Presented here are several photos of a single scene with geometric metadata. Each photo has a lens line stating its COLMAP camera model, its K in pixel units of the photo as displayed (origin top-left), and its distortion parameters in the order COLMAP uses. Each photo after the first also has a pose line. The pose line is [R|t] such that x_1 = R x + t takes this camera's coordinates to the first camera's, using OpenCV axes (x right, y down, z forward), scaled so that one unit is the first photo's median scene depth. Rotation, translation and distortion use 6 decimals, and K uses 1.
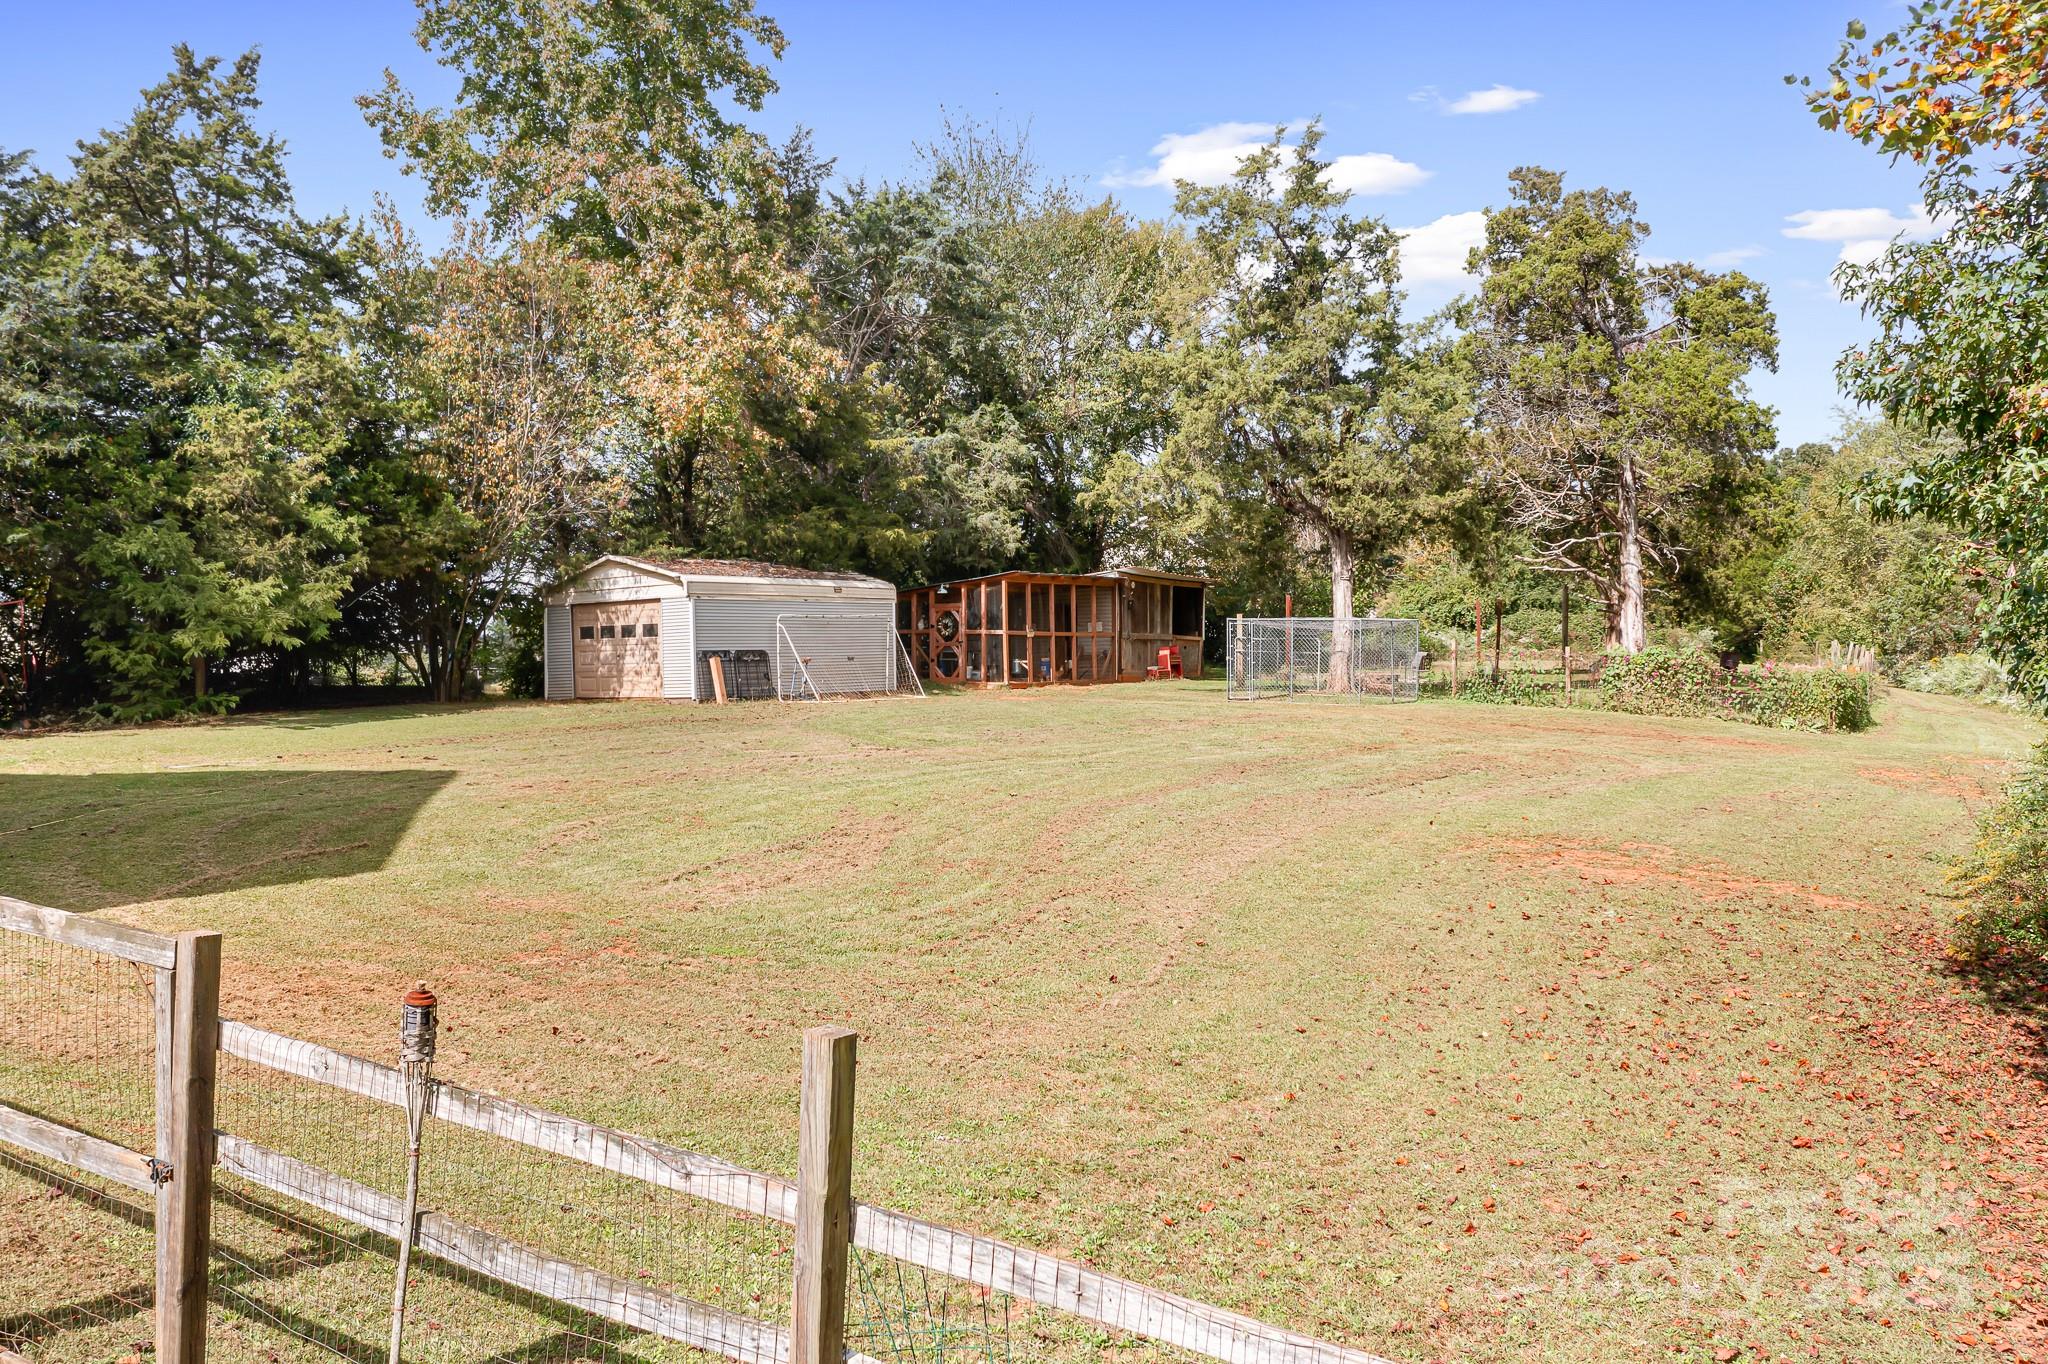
lens RADIAL K [[1628.3, 0, 1027.1], [0, 1628.3, 676.2], [0, 0, 1]] dist [-0.029002, 0.011149]
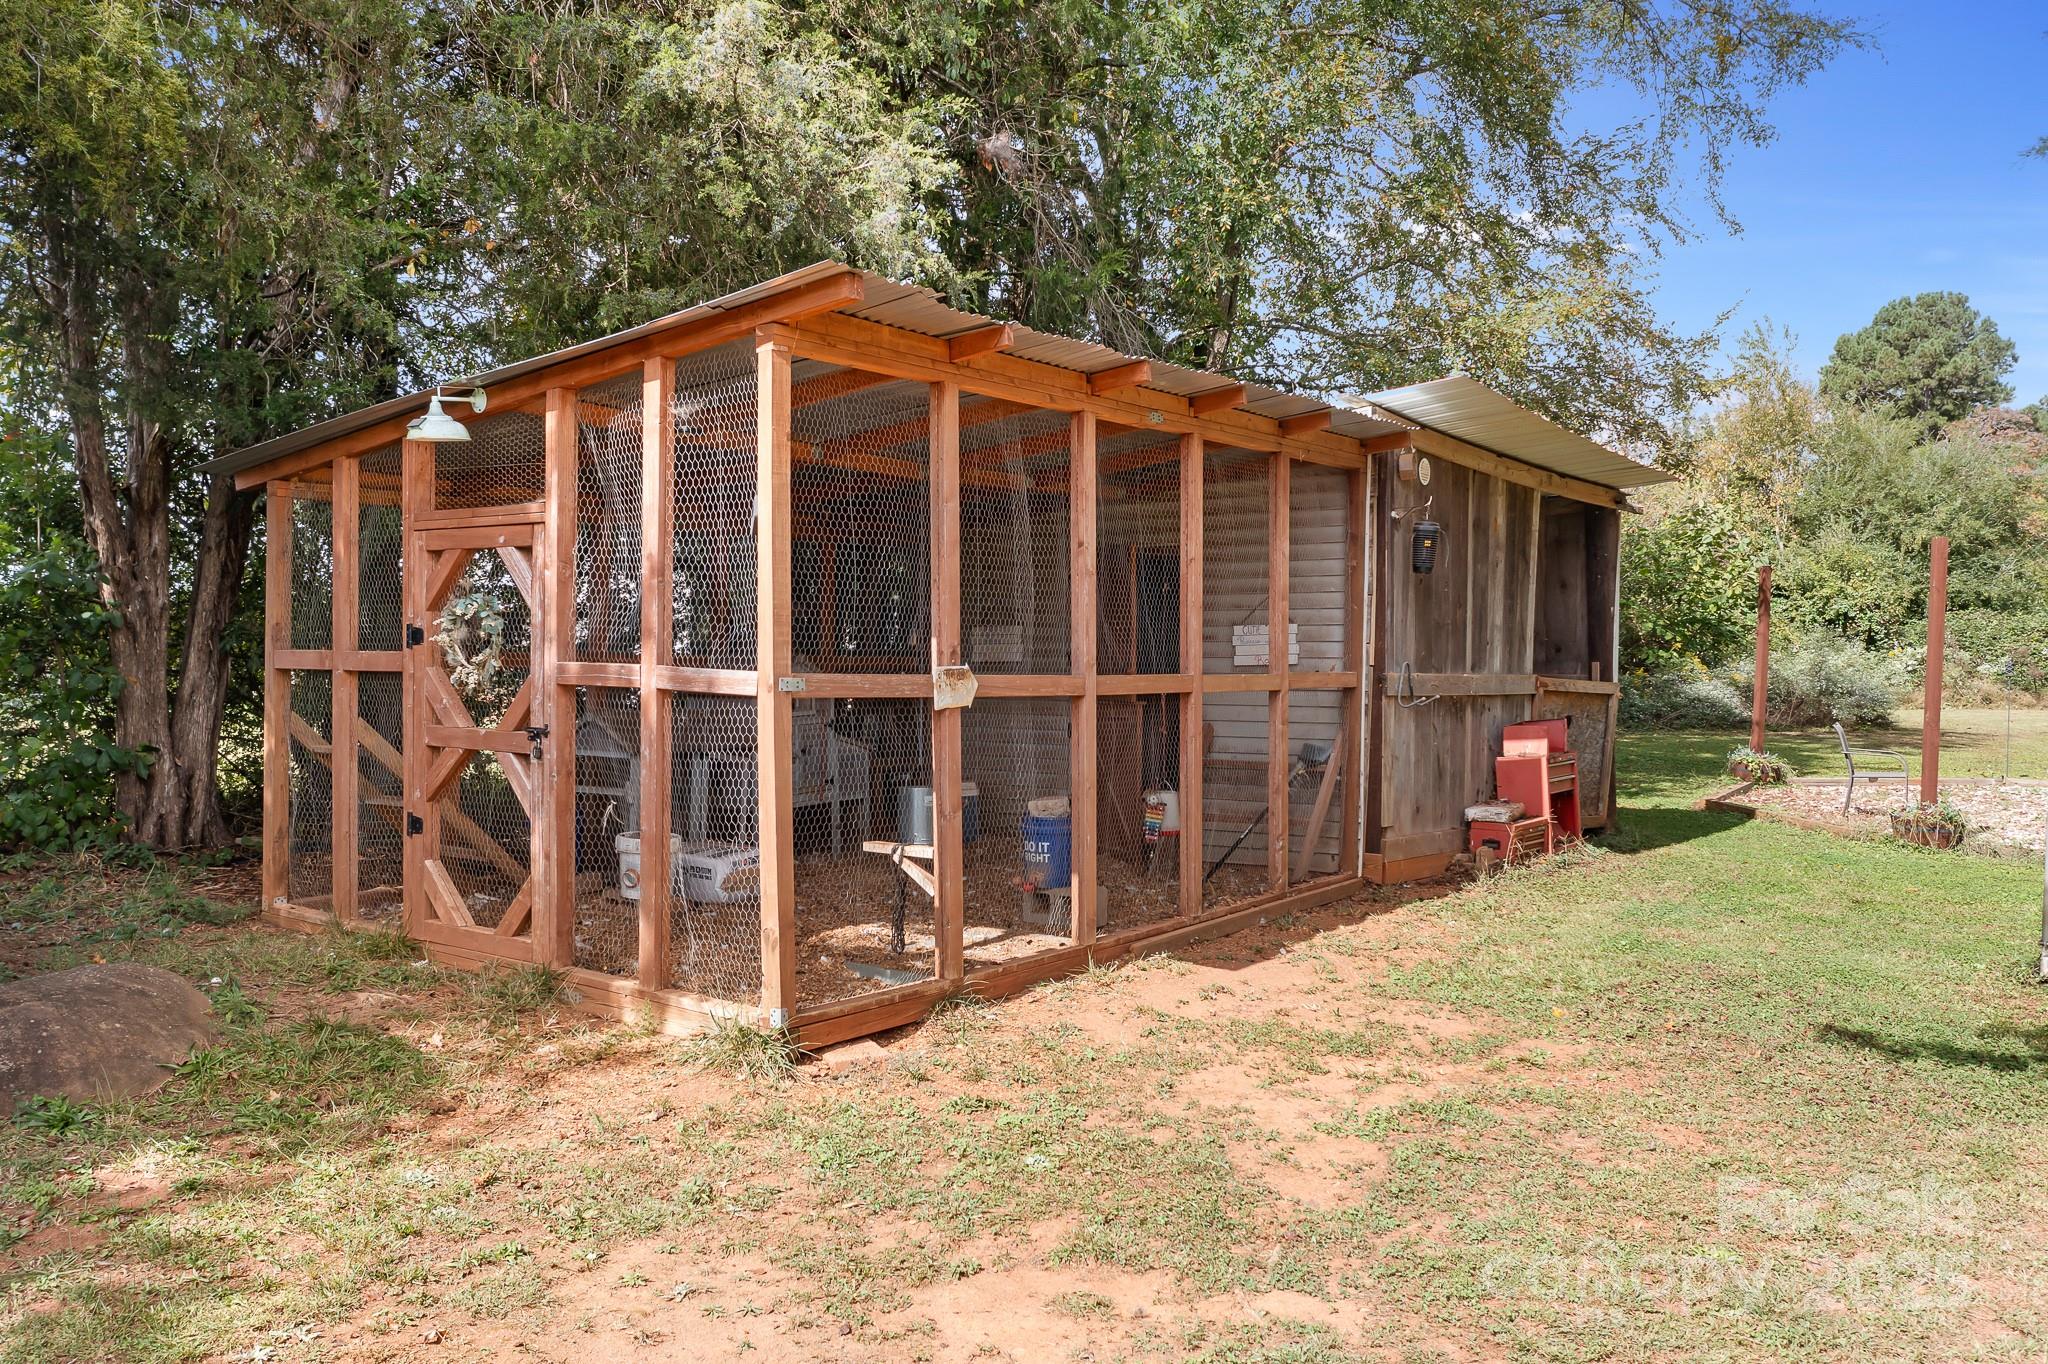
lens RADIAL K [[1628.3, 0, 1018.6], [0, 1628.3, 699.0], [0, 0, 1]] dist [-0.029002, 0.011149]
pose [[0.999399, 0.021063, -0.027515, 0.020738], [-0.020515, 0.999588, 0.020051, -0.043726], [0.027926, -0.019474, 0.999420, 1.270844]]
